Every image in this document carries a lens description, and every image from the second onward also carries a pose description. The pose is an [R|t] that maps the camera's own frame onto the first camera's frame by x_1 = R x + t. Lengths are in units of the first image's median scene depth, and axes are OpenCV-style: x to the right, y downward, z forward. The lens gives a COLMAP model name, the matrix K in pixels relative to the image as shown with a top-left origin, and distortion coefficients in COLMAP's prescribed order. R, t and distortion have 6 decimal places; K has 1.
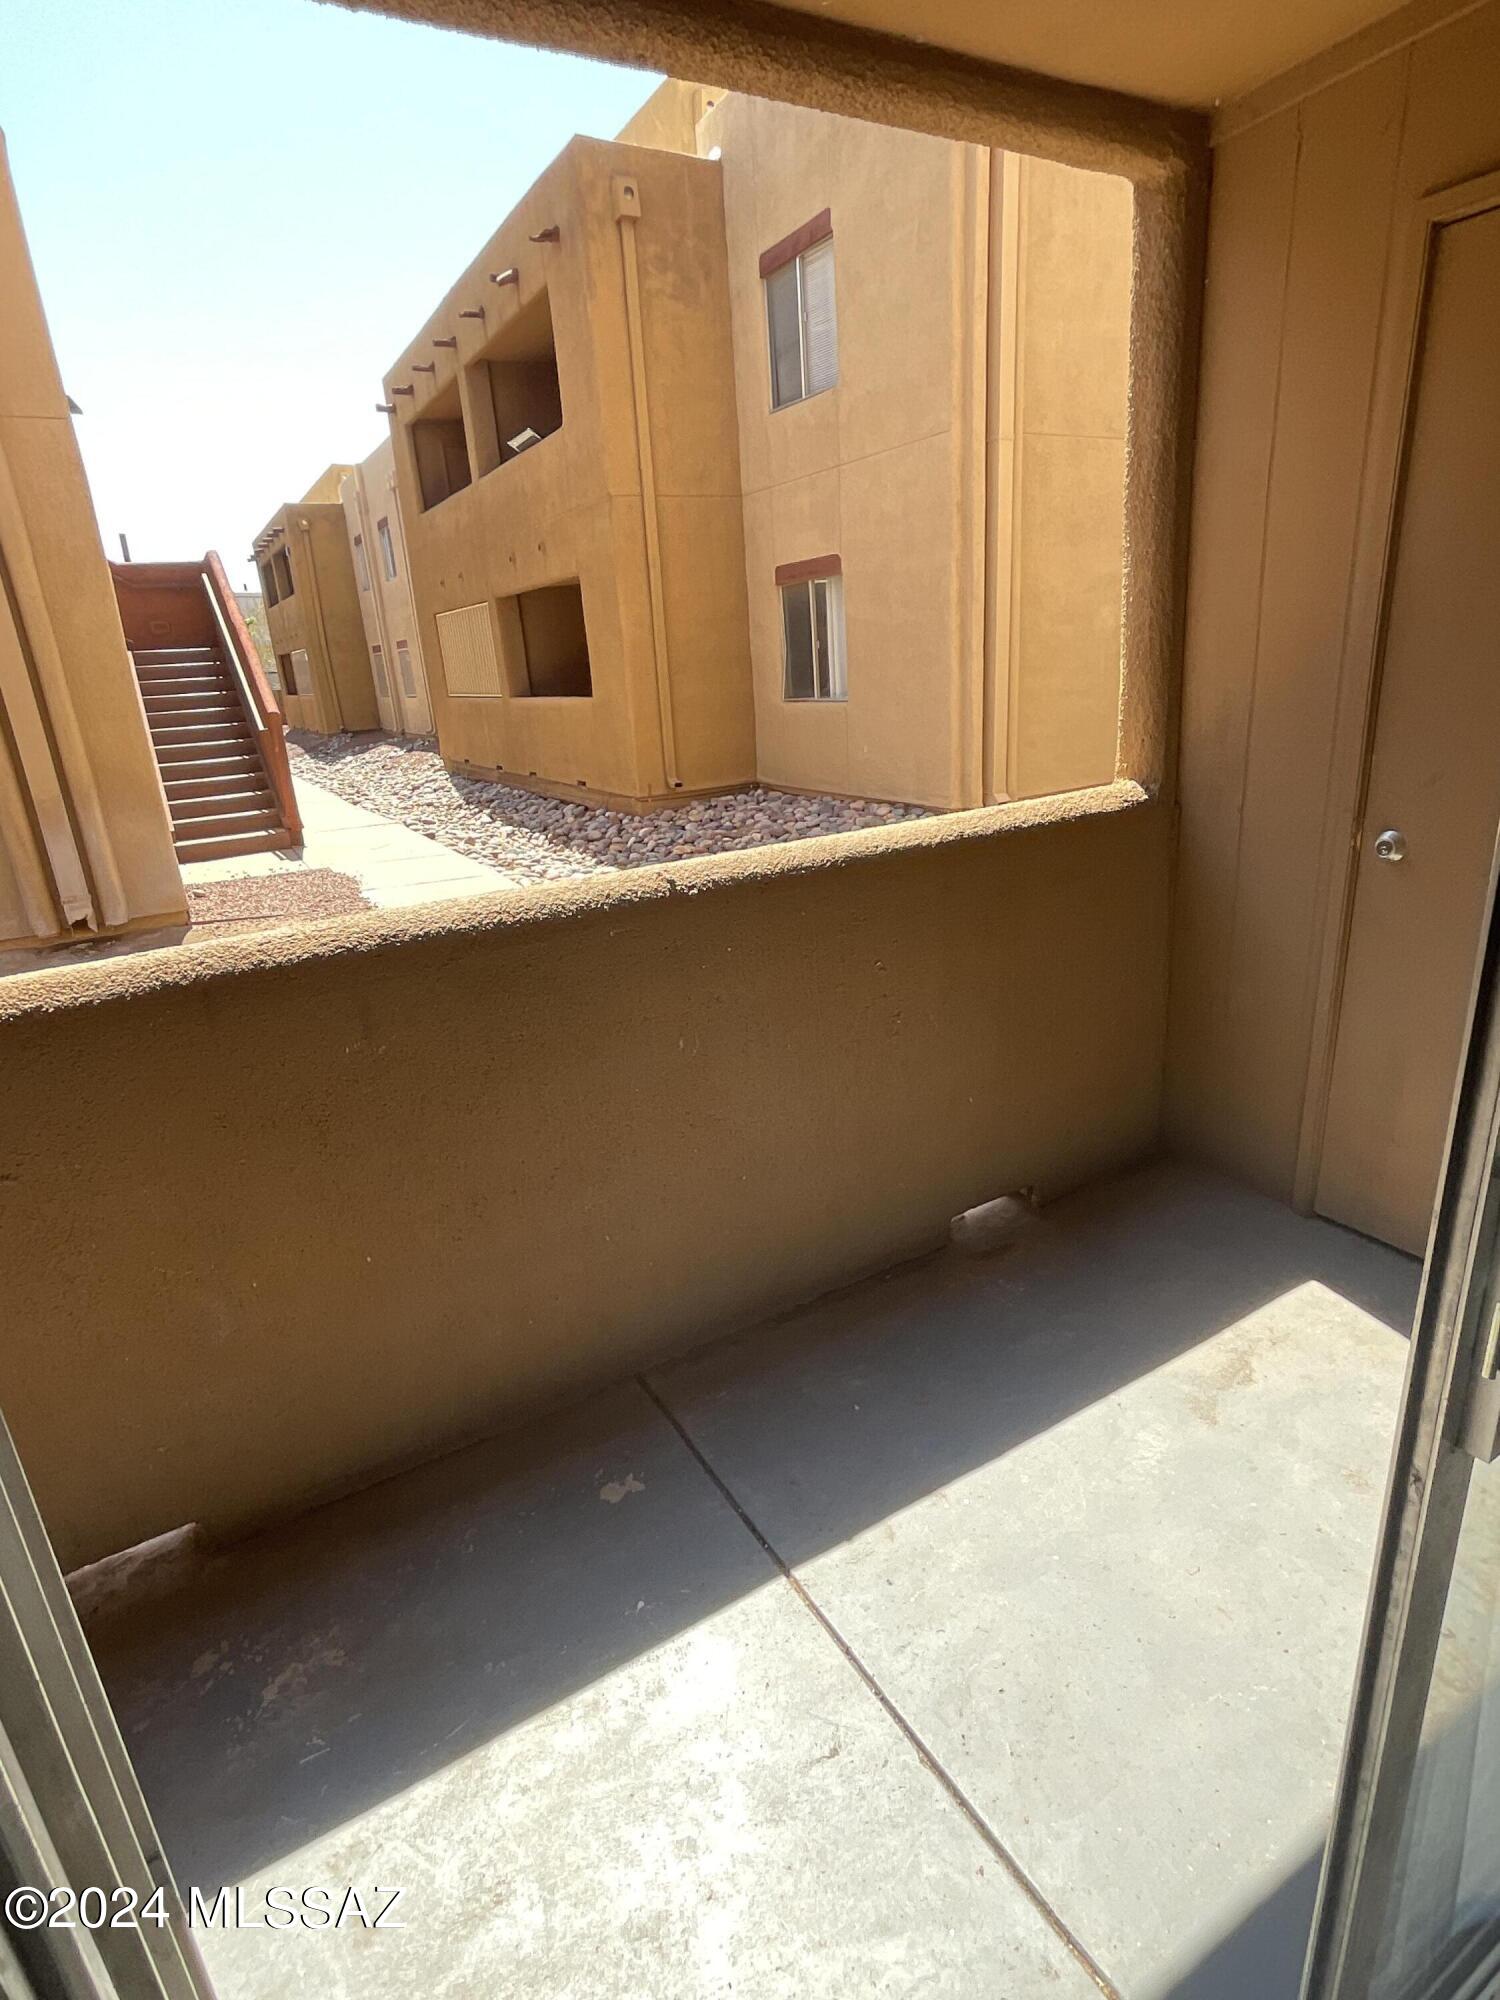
lens RADIAL K [[1020.7, 0, 747.8], [0, 1020.7, 996.1], [0, 0, 1]] dist [-0.010896, 0.008399]
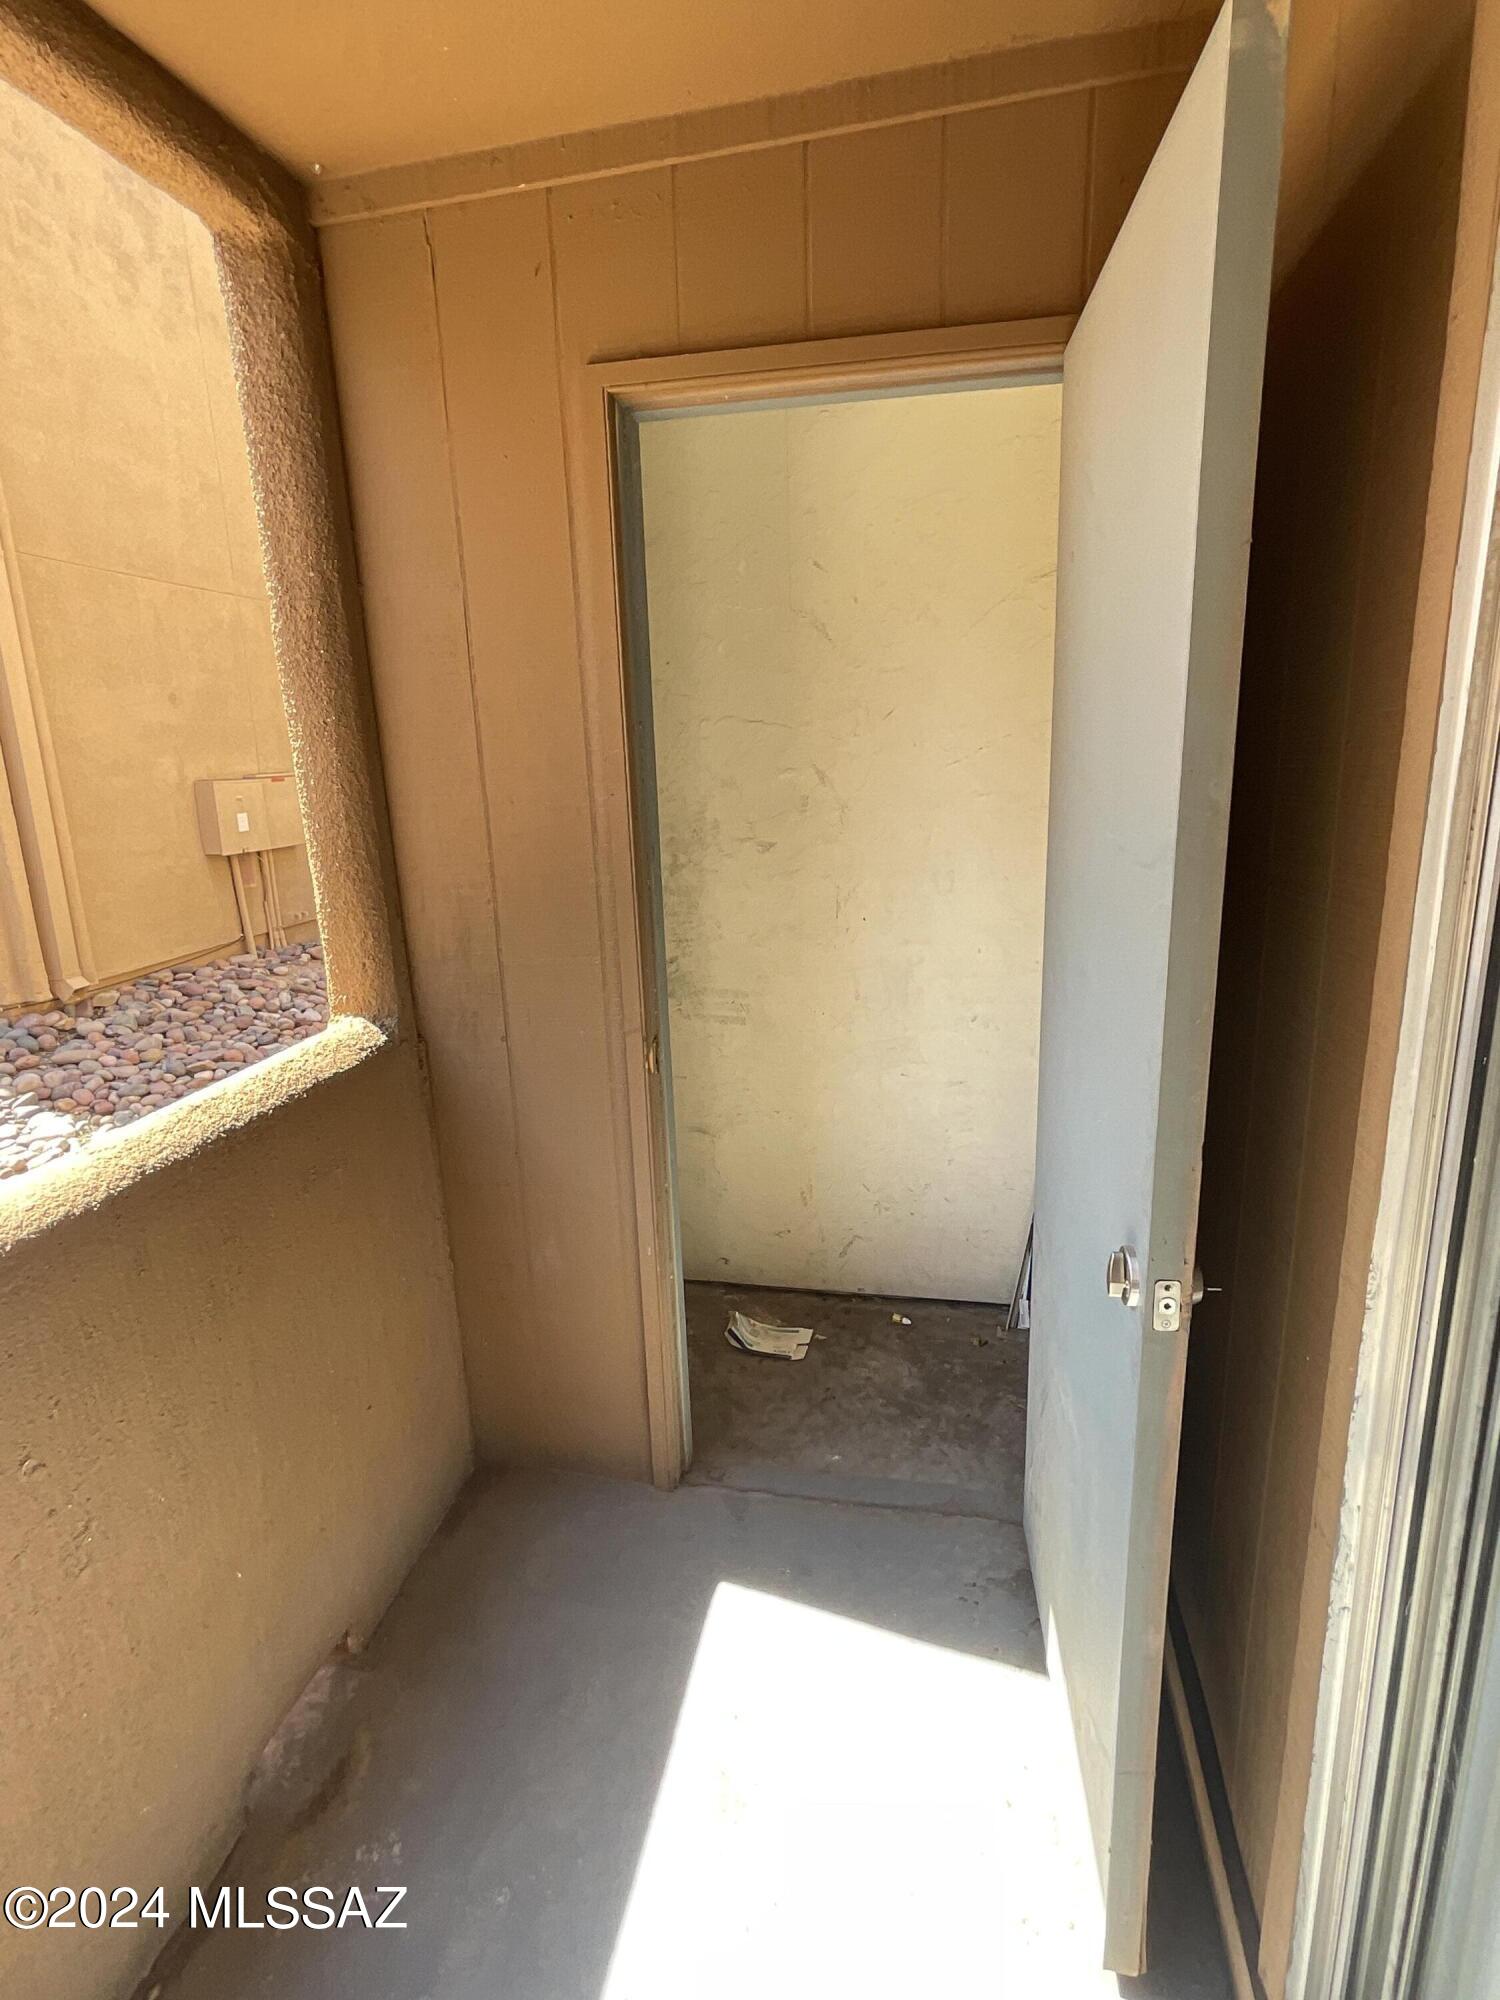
lens RADIAL K [[1020.7, 0, 747.8], [0, 1020.7, 996.1], [0, 0, 1]] dist [-0.010896, 0.008399]
pose [[0.659851, -0.135862, 0.739011, 0.020119], [0.231845, 0.972342, -0.028252, -0.149523], [-0.714734, 0.189978, 0.673100, 0.317735]]
